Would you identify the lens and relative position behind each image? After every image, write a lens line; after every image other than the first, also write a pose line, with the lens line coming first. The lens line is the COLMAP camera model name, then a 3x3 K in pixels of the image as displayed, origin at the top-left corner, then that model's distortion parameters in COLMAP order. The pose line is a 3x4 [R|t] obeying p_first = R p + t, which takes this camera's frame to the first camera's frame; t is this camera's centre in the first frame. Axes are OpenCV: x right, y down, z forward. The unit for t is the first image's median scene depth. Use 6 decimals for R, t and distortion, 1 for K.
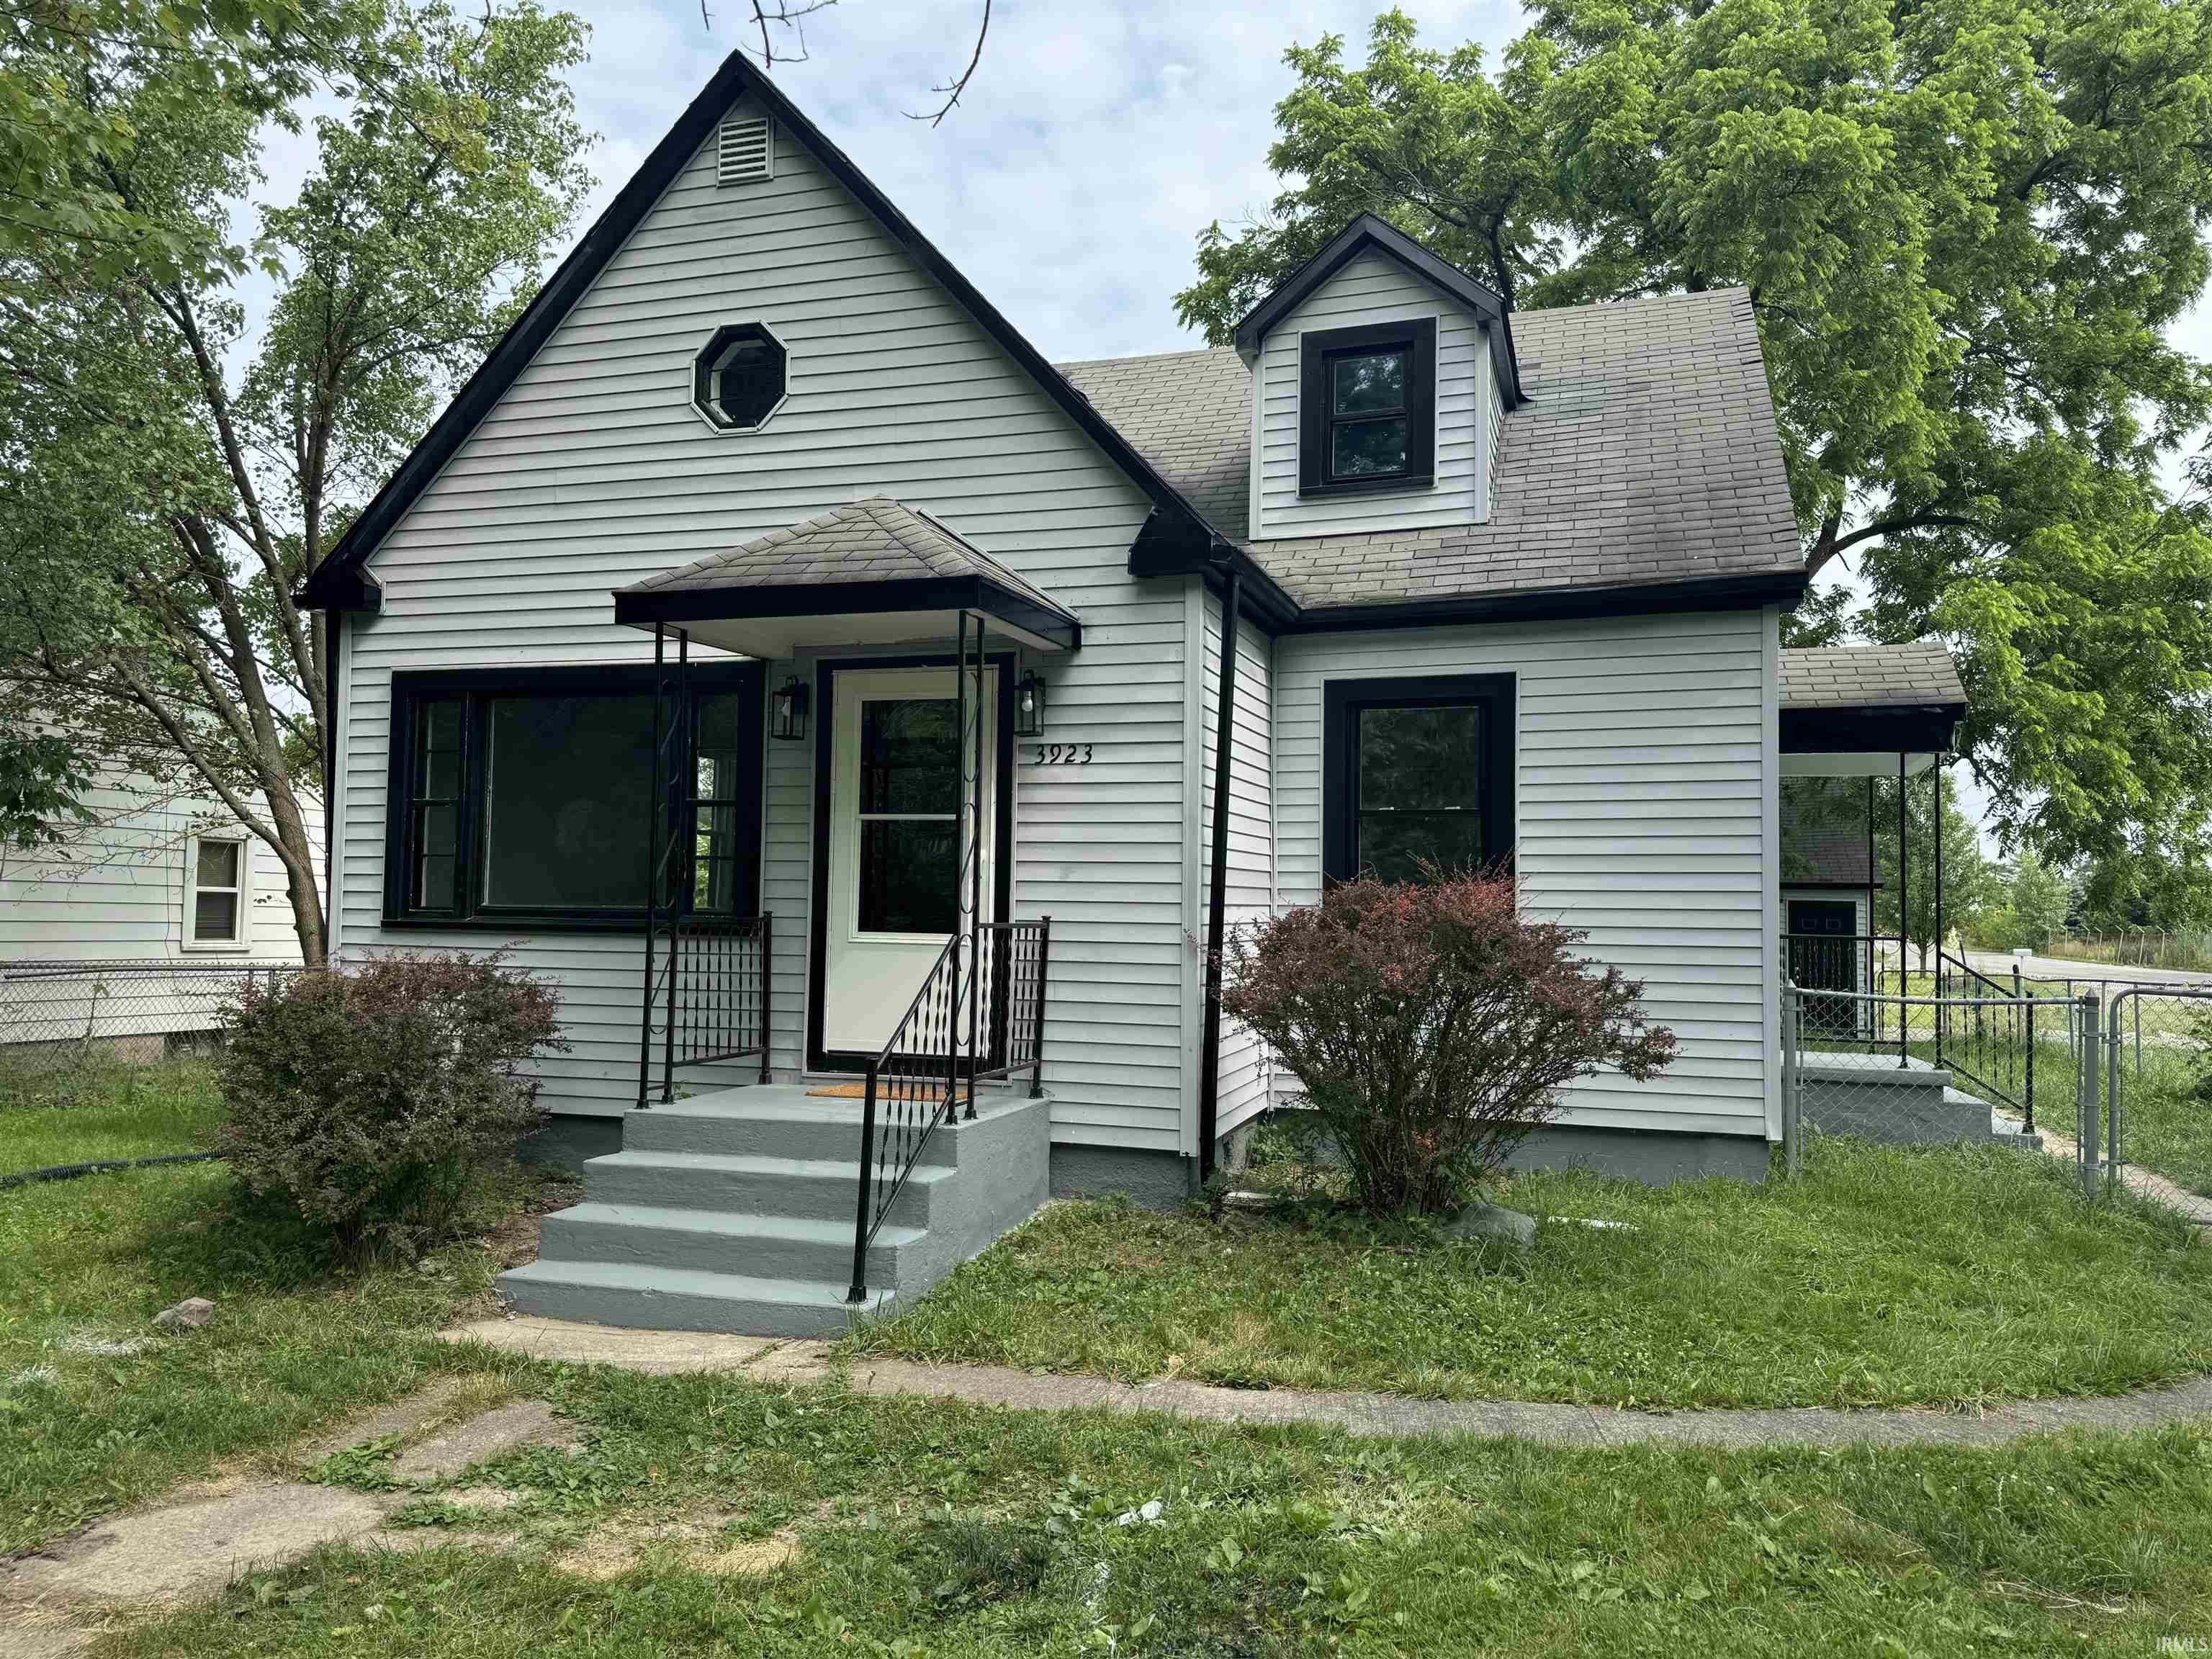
lens RADIAL K [[1571.9, 0, 1112.0], [0, 1571.9, 834.4], [0, 0, 1]] dist [0.051322, -0.011695]
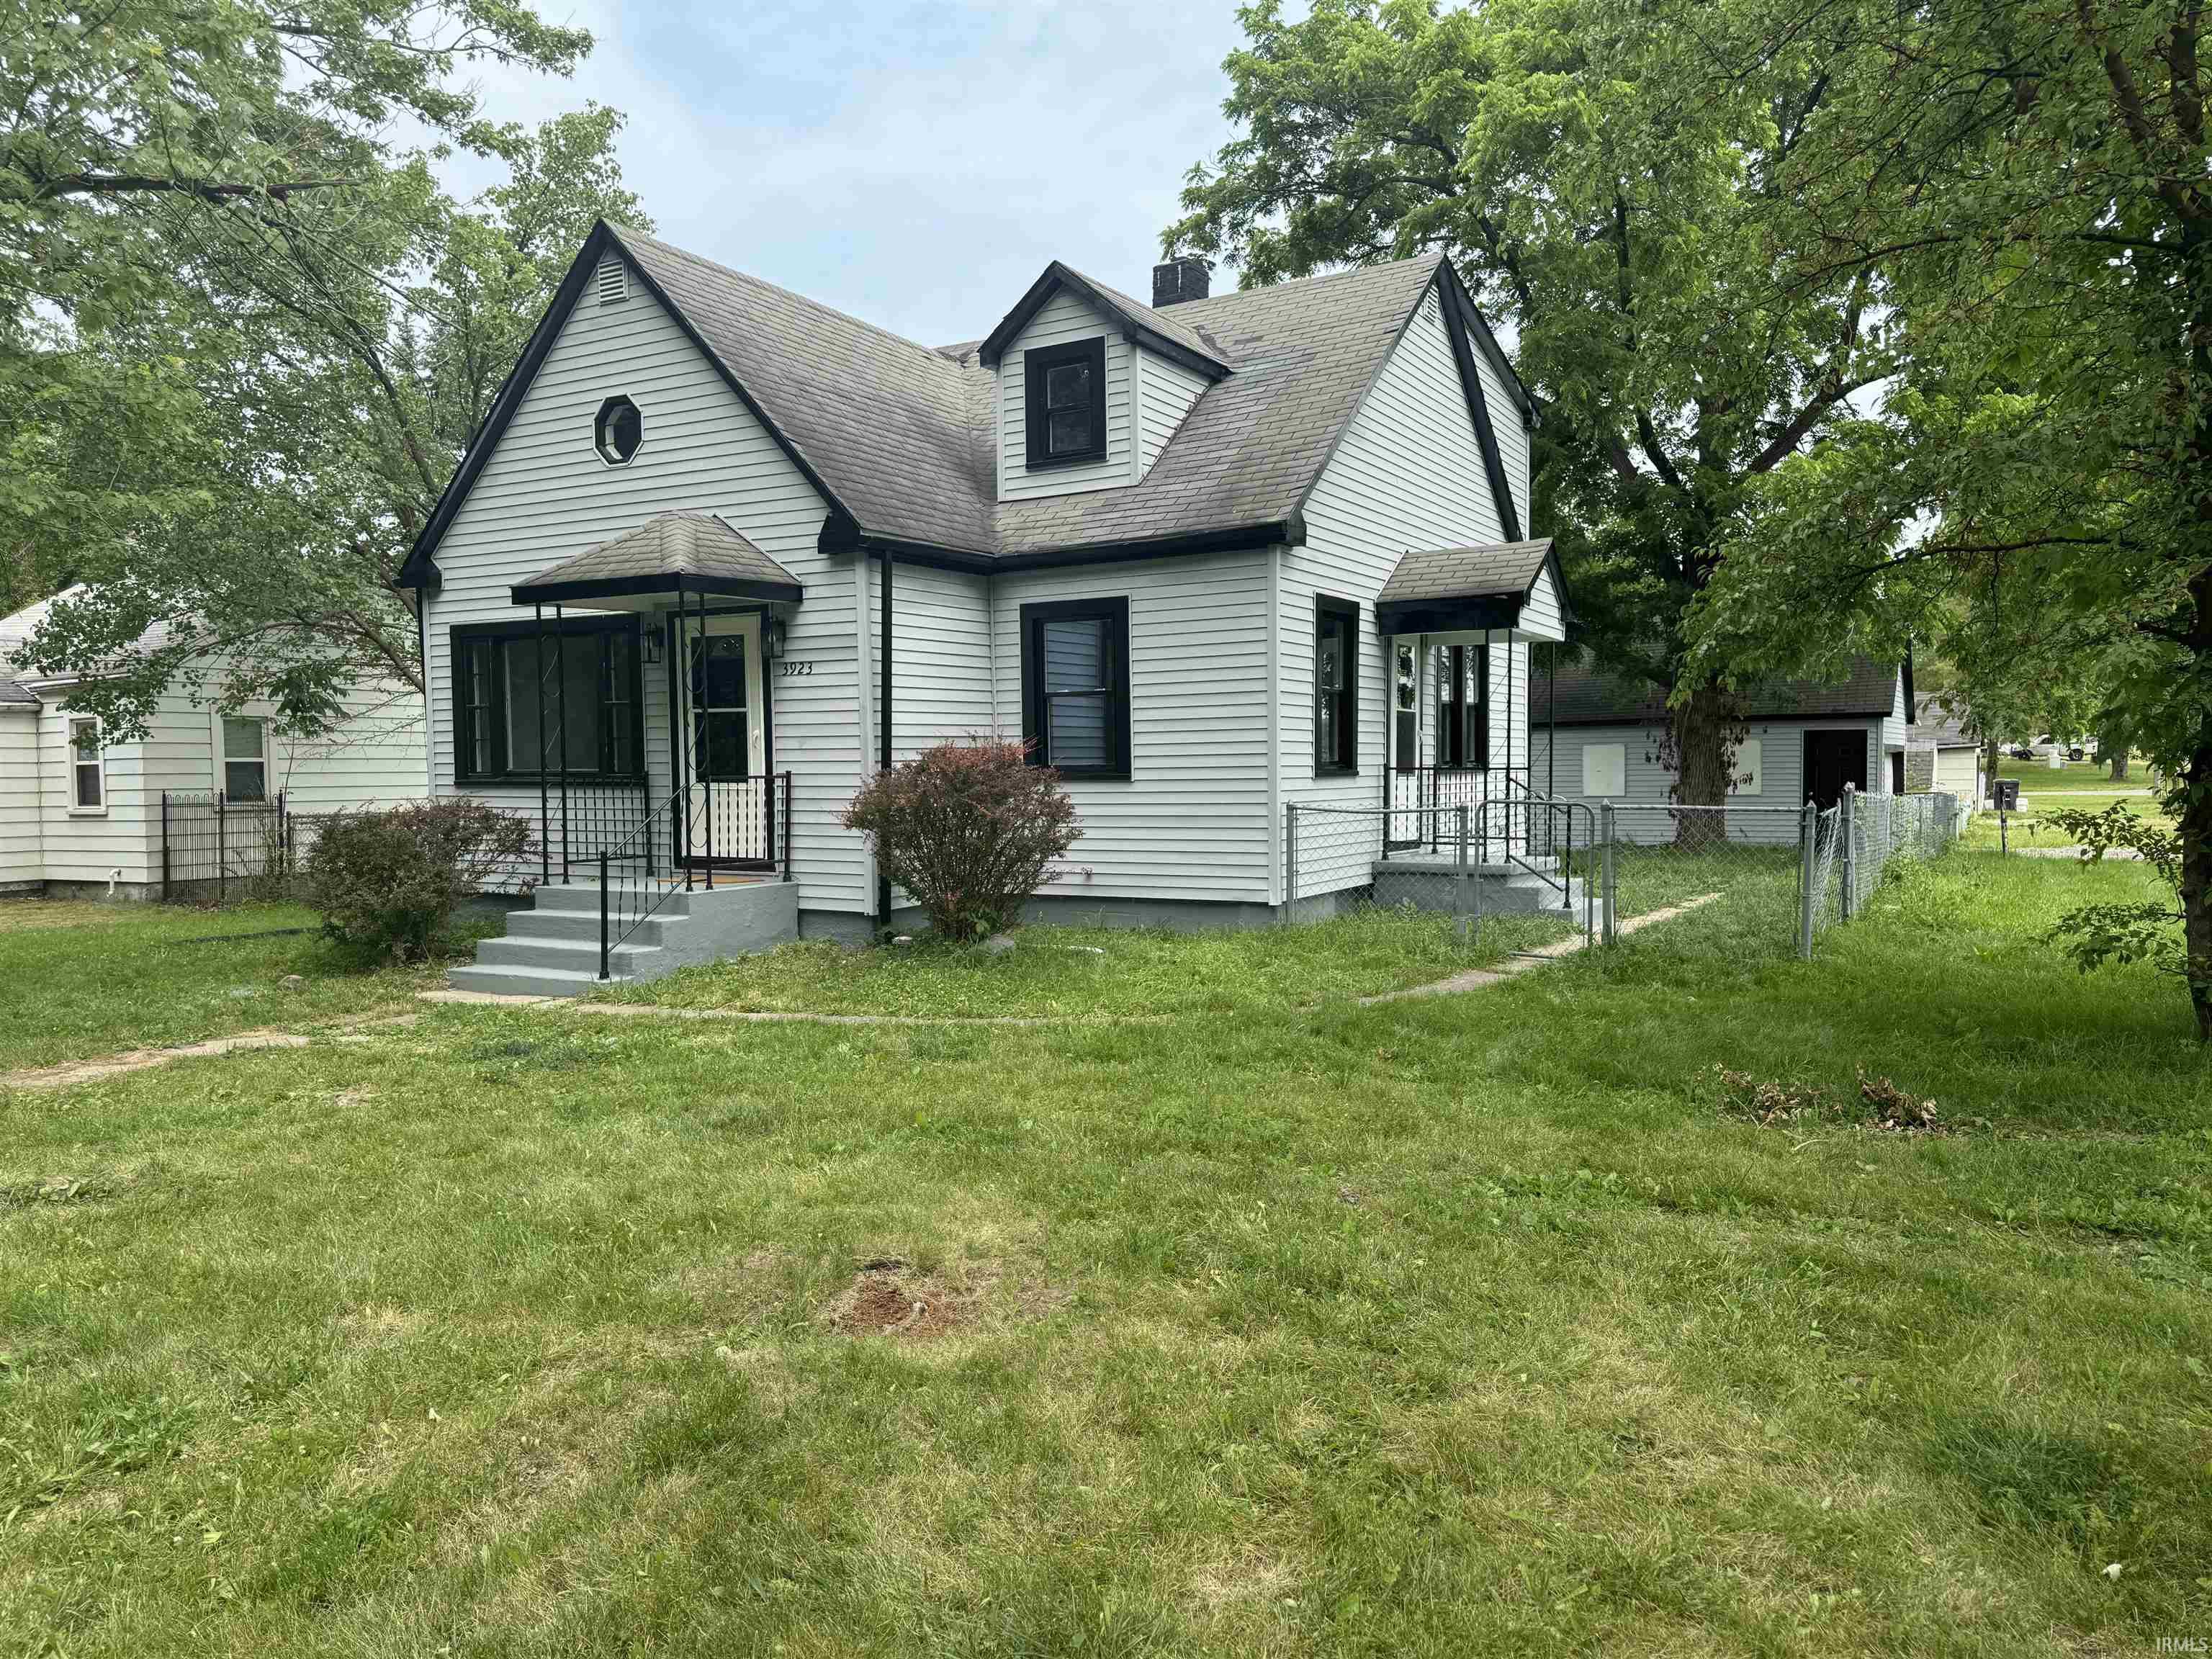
lens RADIAL K [[1571.9, 0, 1099.9], [0, 1571.9, 833.7], [0, 0, 1]] dist [0.051322, -0.011695]
pose [[0.977333, -0.016147, -0.211092, 0.558785], [0.036795, 0.994868, 0.094253, -0.022166], [0.208486, -0.099883, 0.972911, -0.468419]]
